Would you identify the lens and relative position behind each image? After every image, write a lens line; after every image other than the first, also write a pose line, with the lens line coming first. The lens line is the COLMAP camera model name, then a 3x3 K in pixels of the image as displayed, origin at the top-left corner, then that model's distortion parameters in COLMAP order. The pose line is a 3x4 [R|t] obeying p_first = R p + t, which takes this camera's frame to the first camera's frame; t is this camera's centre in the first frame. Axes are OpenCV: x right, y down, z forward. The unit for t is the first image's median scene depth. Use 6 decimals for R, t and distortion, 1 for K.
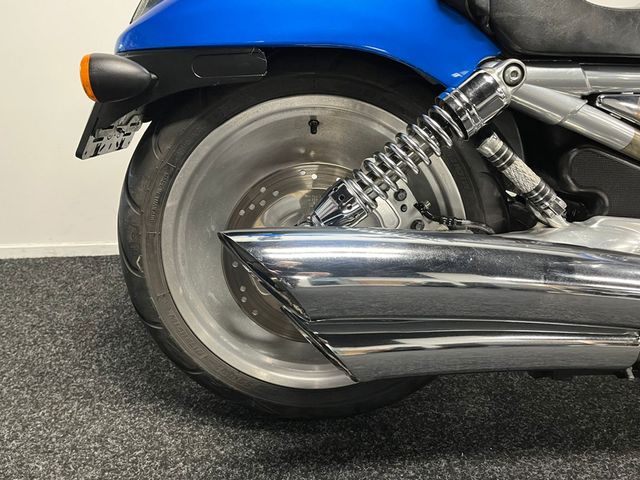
lens RADIAL K [[517.4, 0, 320.0], [0, 517.4, 240.0], [0, 0, 1]] dist [0.023410, -0.001696]
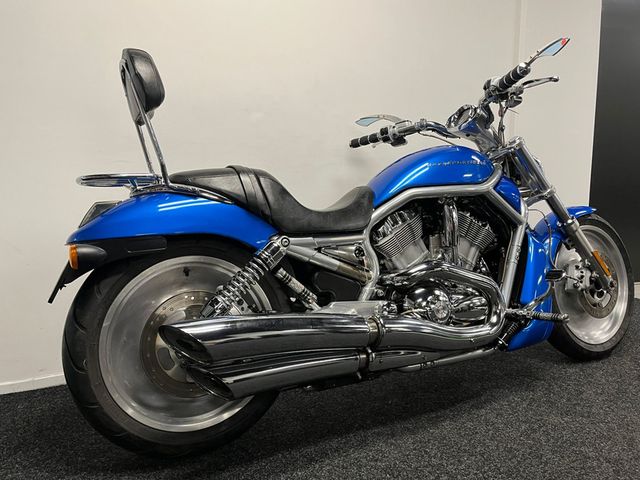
lens RADIAL K [[517.4, 0, 320.0], [0, 517.4, 240.0], [0, 0, 1]] dist [0.023410, -0.001696]
pose [[0.908788, -0.057871, 0.413227, -0.389913], [0.169006, 0.956515, -0.237730, 0.217492], [-0.381500, 0.285884, 0.879050, -0.961591]]
